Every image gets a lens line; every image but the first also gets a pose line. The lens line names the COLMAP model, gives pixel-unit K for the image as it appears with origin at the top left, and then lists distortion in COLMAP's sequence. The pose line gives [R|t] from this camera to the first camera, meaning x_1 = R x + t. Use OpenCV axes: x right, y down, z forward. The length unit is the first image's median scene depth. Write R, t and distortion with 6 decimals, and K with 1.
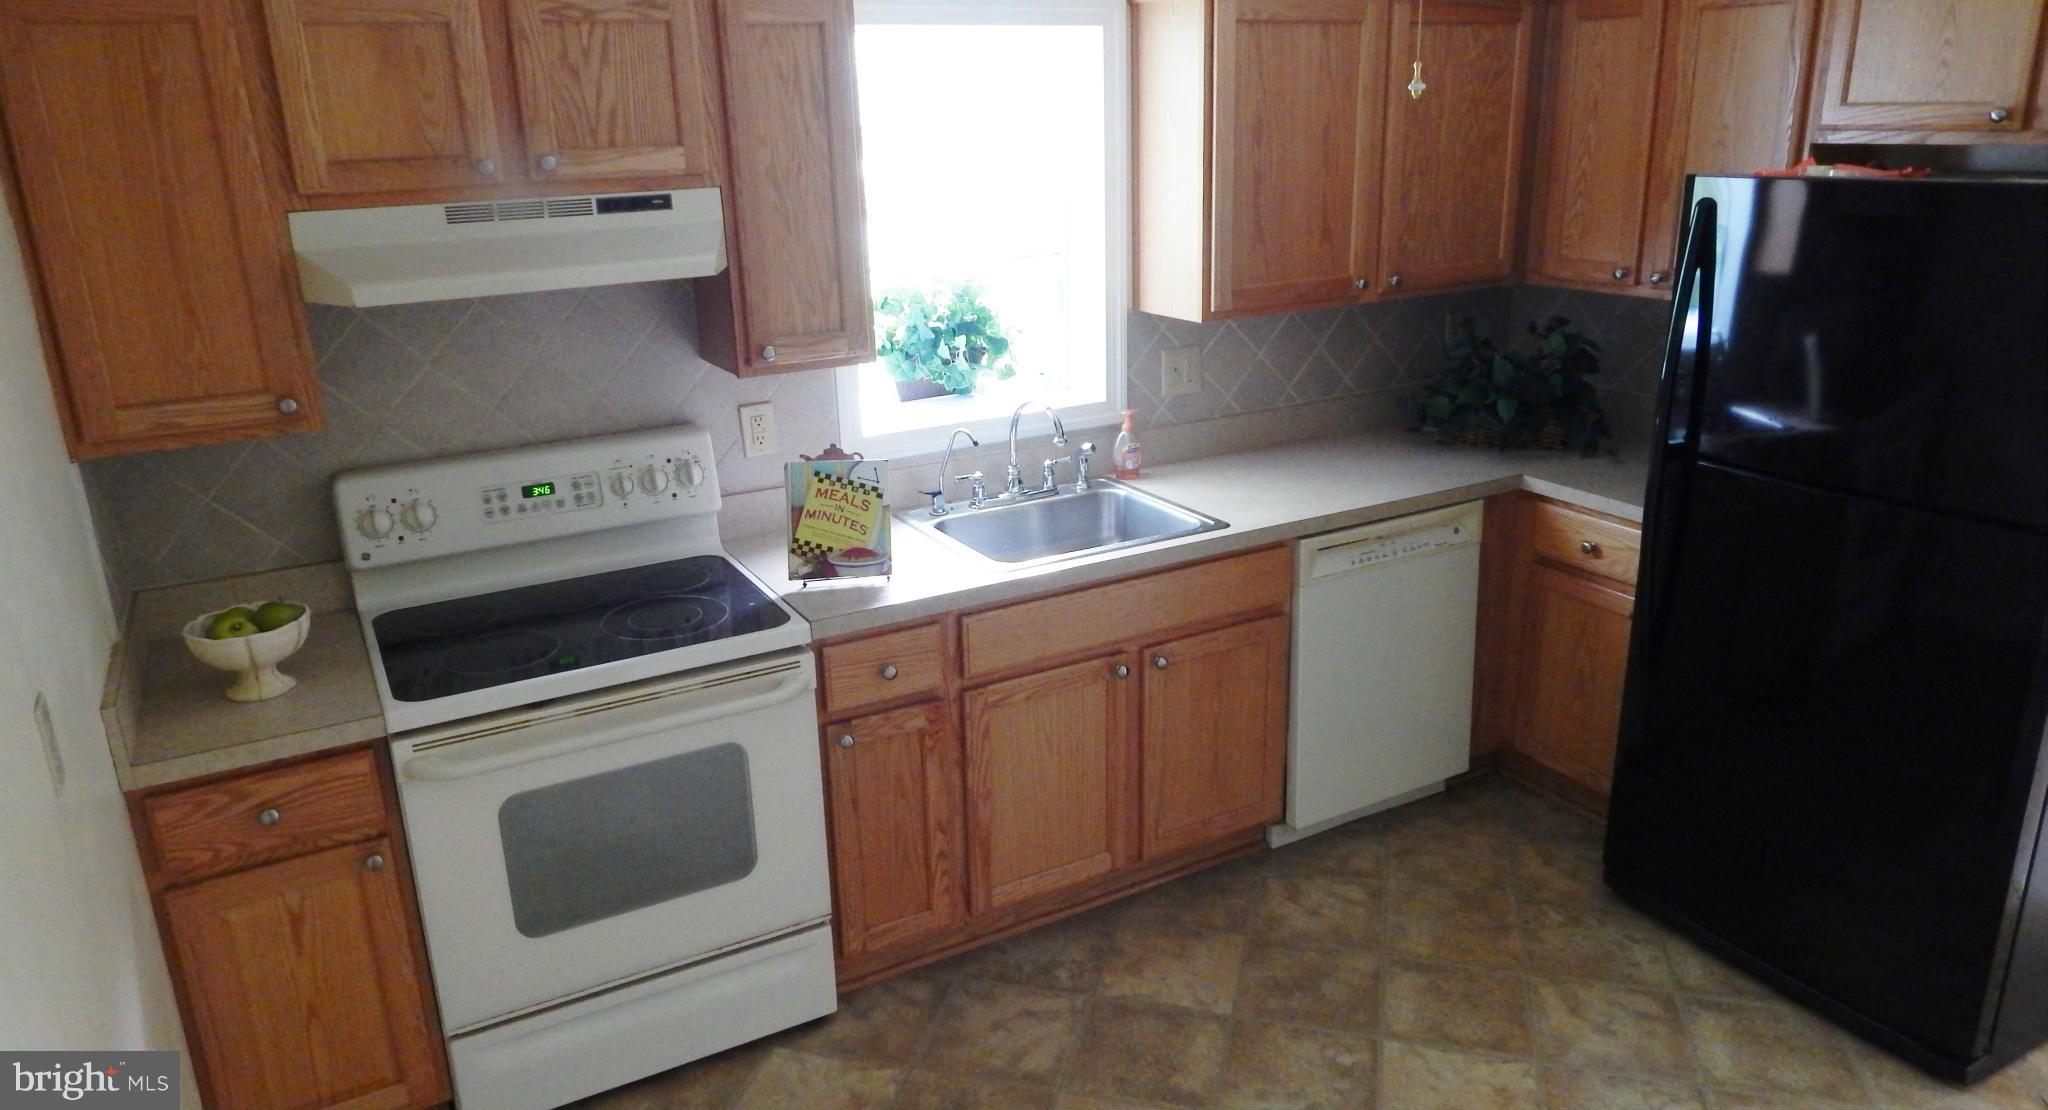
lens RADIAL K [[1340.1, 0, 1024.0], [0, 1340.1, 555.0], [0, 0, 1]] dist [0.001661, -0.000377]
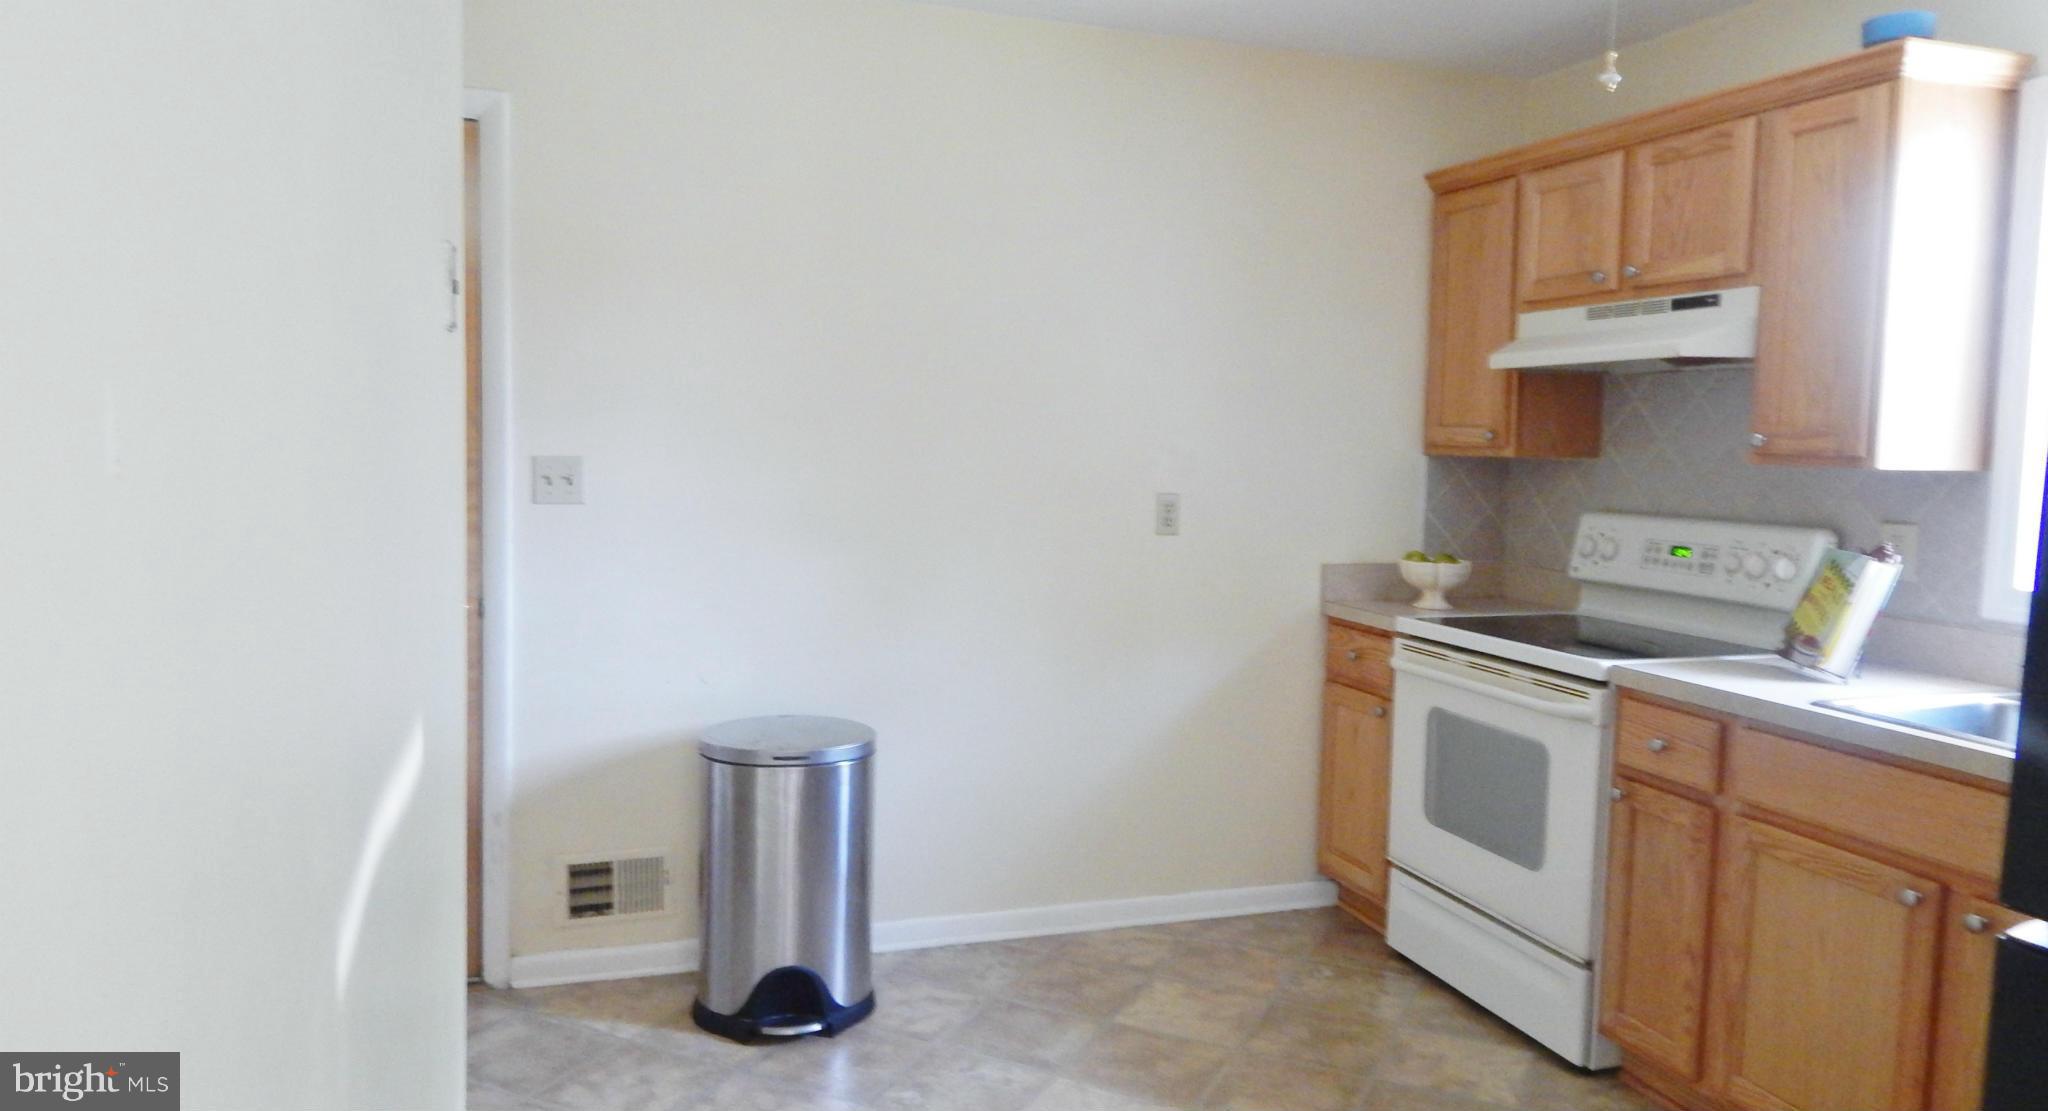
lens RADIAL K [[1367.0, 0, 1024.0], [0, 1367.0, 555.5], [0, 0, 1]] dist [-0.004921, 0.001557]
pose [[-0.172593, 0.114147, -0.978357, 0.939919], [-0.323403, 0.931632, 0.165747, -0.058625], [0.930388, 0.345011, -0.123877, 0.629336]]
